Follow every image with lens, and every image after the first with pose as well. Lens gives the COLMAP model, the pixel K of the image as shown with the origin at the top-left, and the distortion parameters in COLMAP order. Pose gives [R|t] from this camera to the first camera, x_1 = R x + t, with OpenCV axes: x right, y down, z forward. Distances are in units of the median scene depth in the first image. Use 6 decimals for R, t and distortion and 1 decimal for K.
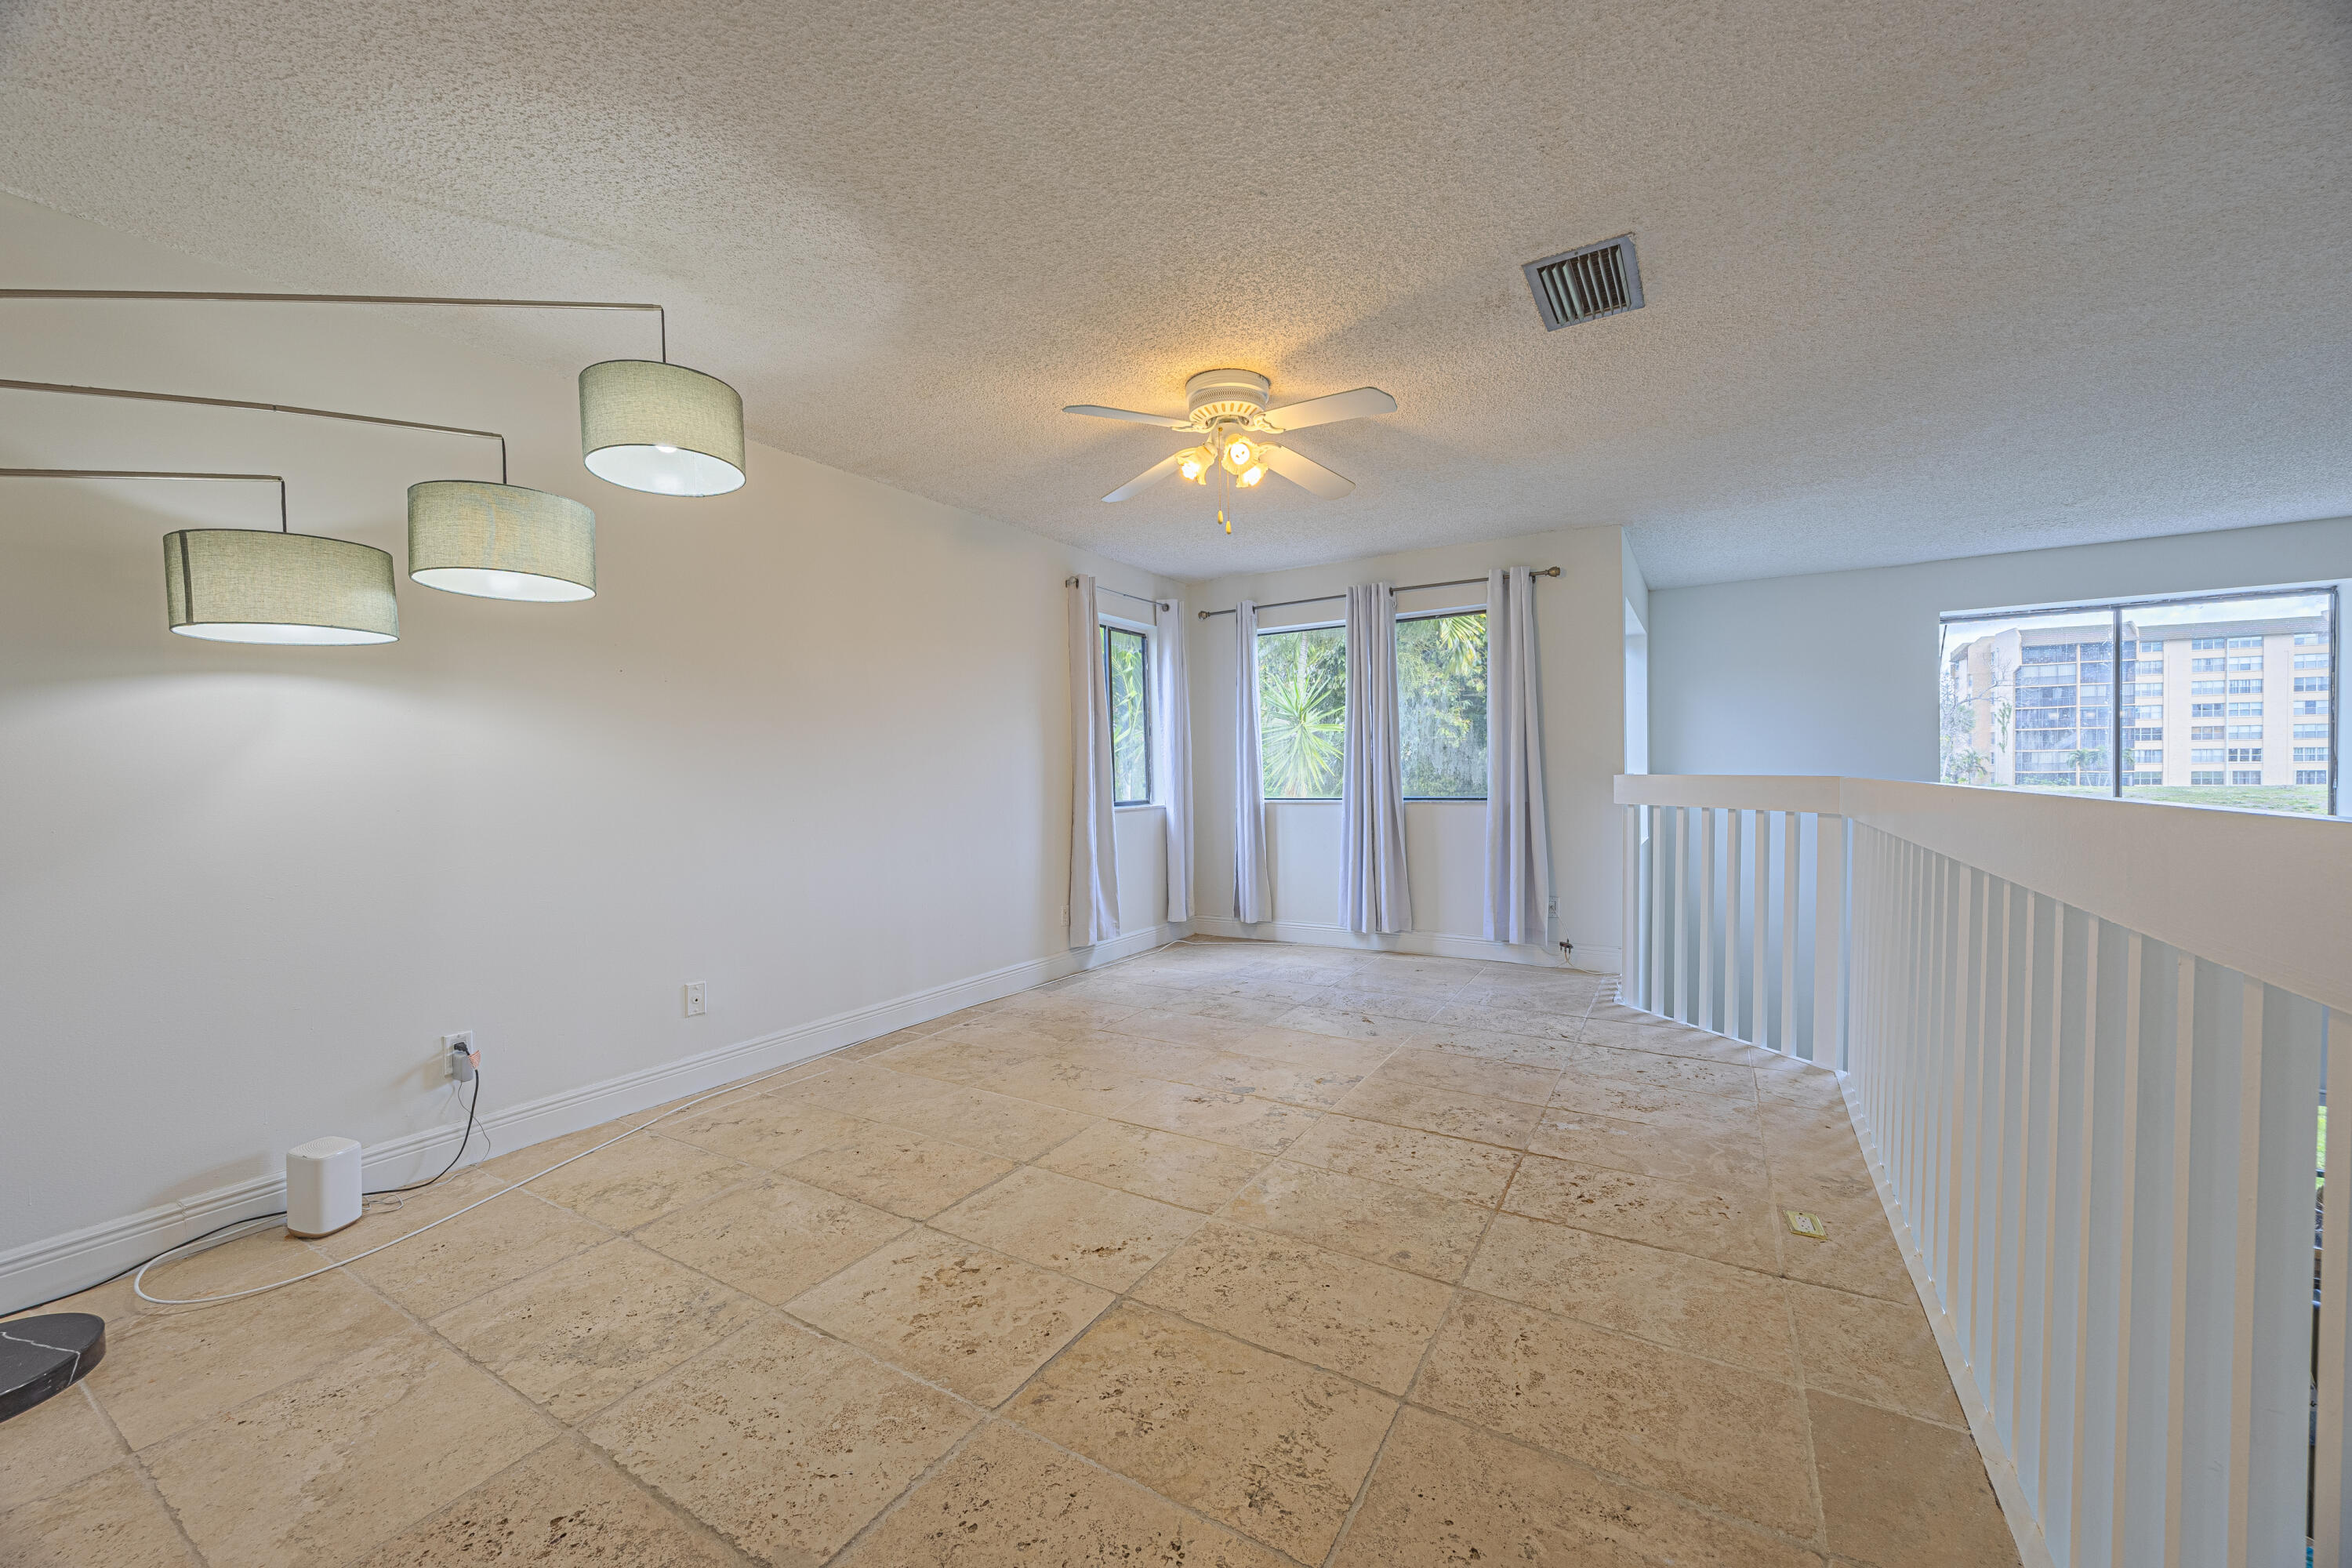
lens RADIAL K [[887.5, 0, 1181.7], [0, 887.5, 778.7], [0, 0, 1]] dist [-0.005692, 0.000831]
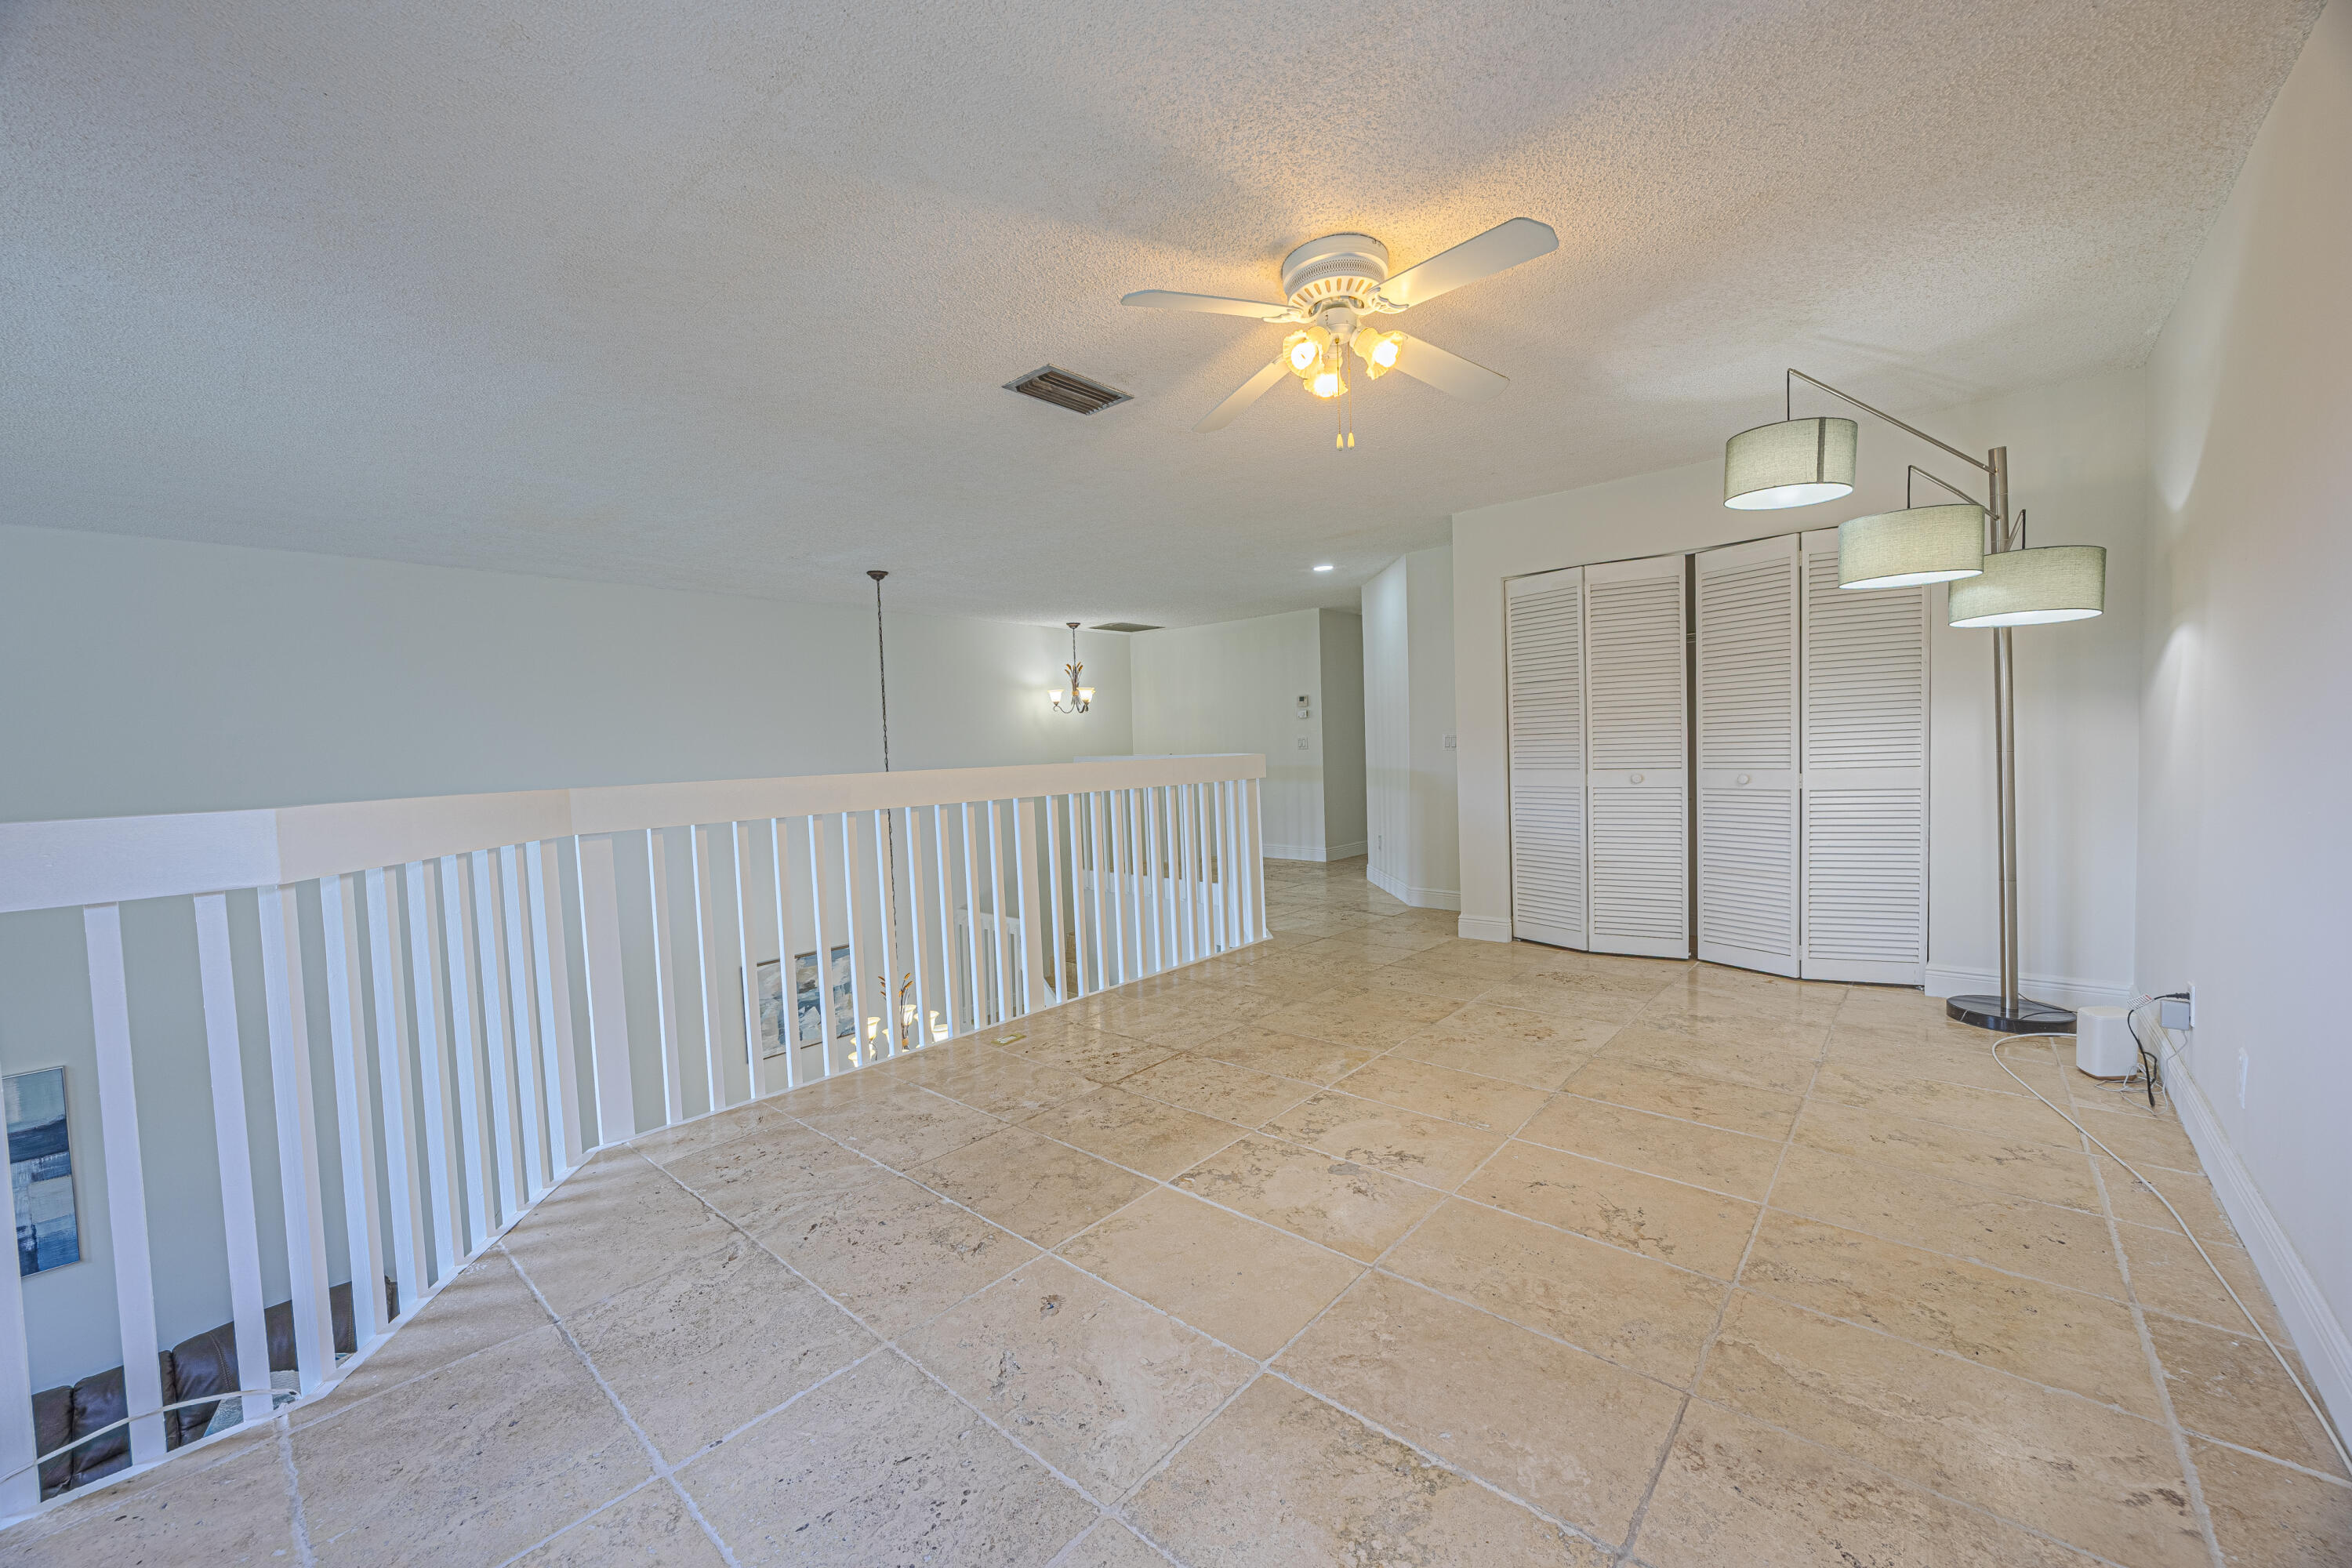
lens RADIAL K [[887.5, 0, 1159.8], [0, 887.5, 772.5], [0, 0, 1]] dist [-0.005692, 0.000831]
pose [[-0.978773, 0.038959, 0.201212, 0.070682], [0.046692, 0.998336, 0.033830, -0.024643], [-0.199559, 0.042507, -0.978963, 2.133041]]
